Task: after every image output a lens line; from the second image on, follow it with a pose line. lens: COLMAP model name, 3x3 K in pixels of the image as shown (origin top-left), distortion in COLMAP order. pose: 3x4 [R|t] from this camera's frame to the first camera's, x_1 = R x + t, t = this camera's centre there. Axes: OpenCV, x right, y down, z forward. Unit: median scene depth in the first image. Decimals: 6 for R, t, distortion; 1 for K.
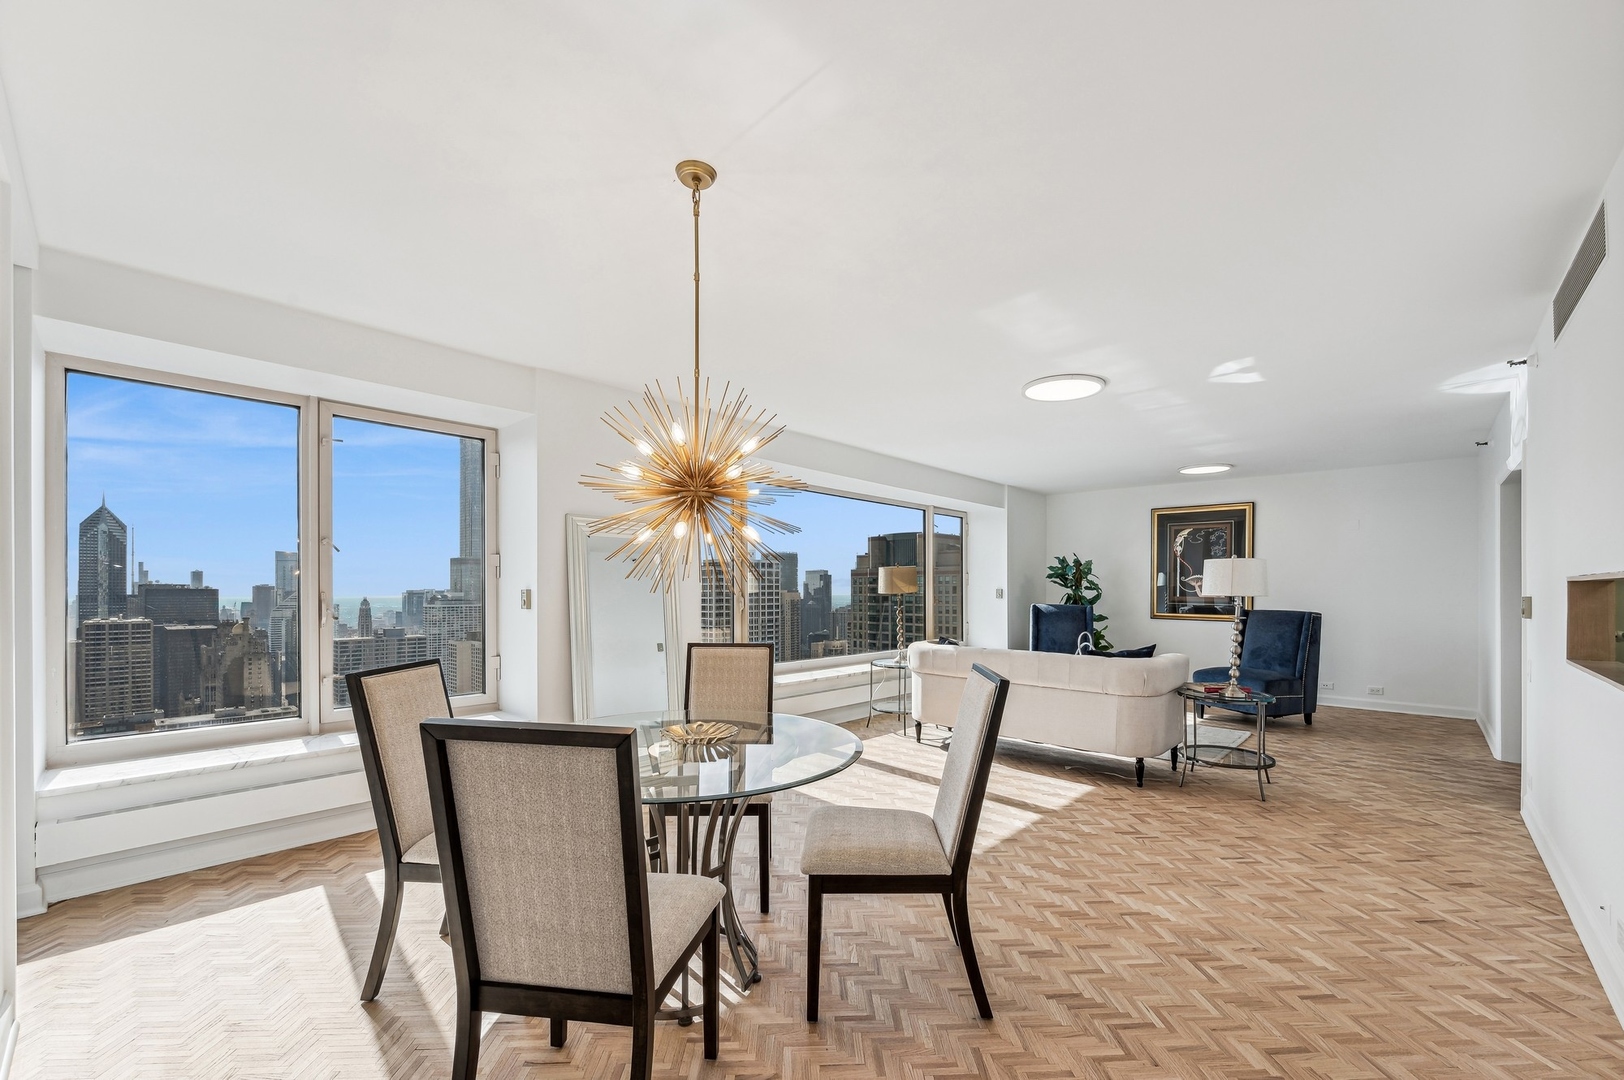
lens RADIAL K [[659.2, 0, 824.5], [0, 659.2, 586.2], [0, 0, 1]] dist [-0.002746, -0.000832]
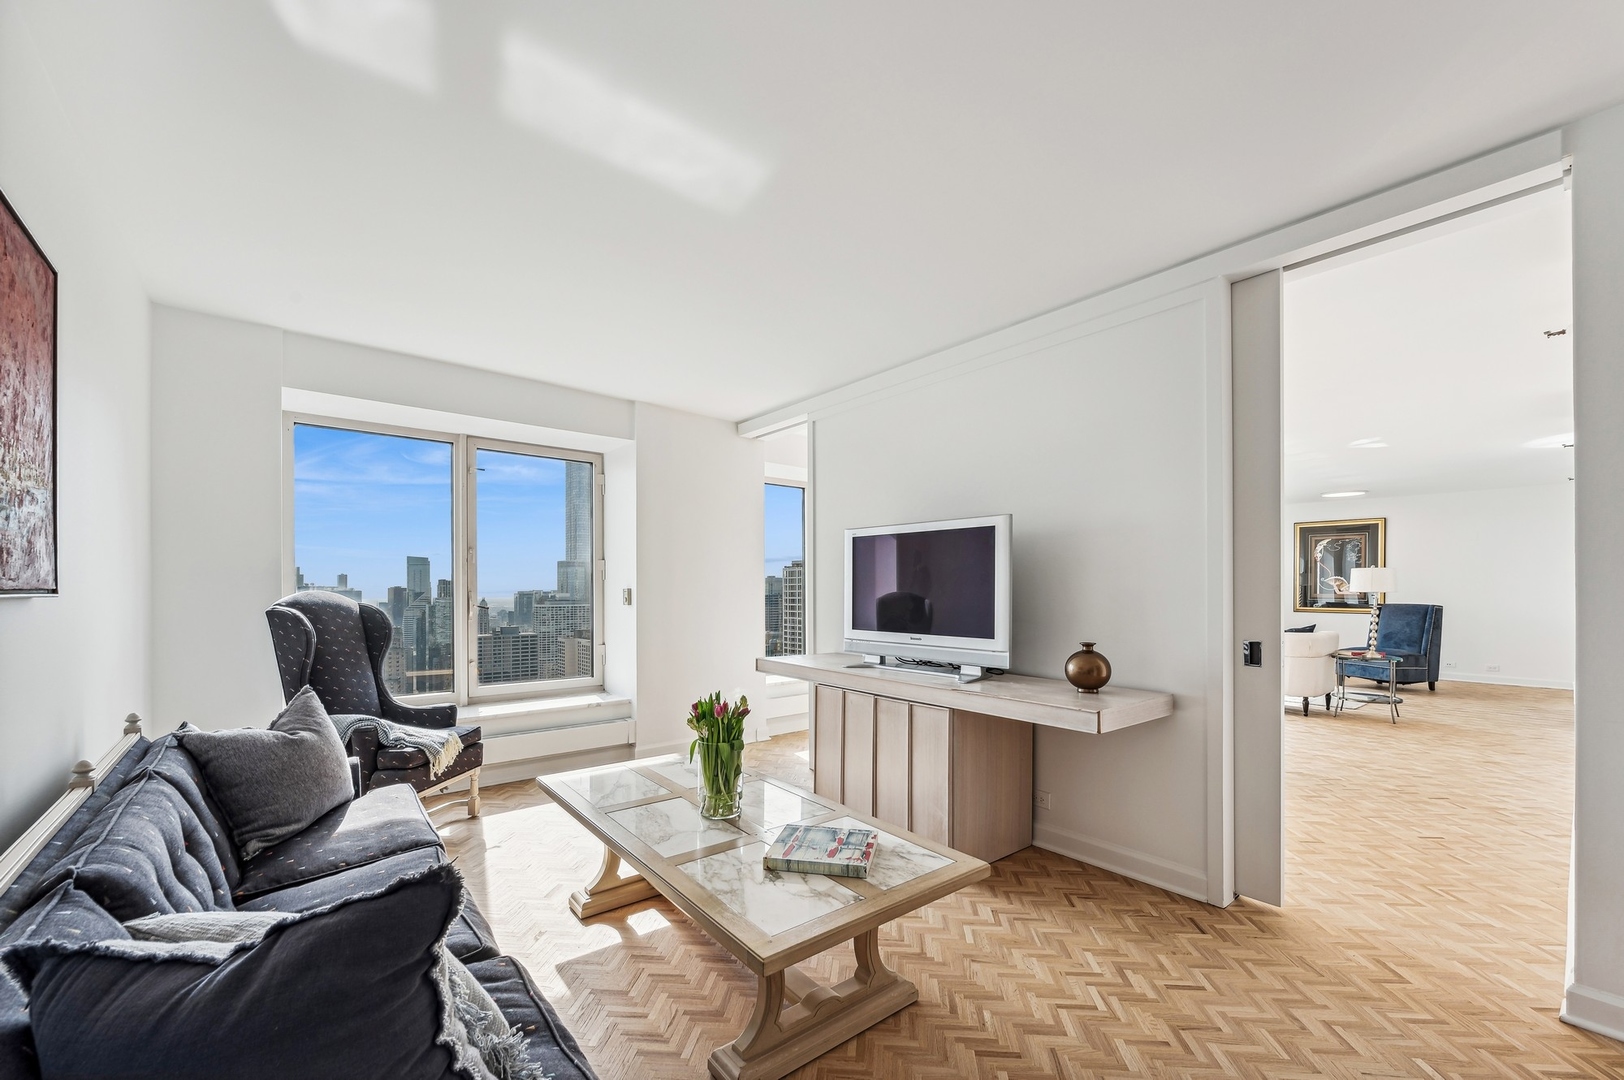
lens RADIAL K [[659.2, 0, 825.2], [0, 659.2, 584.2], [0, 0, 1]] dist [-0.002746, -0.000832]
pose [[0.991781, -0.005798, -0.127818, -0.253671], [0.005517, 0.999982, -0.002549, -0.004388], [0.127830, 0.001823, 0.991794, -0.389256]]
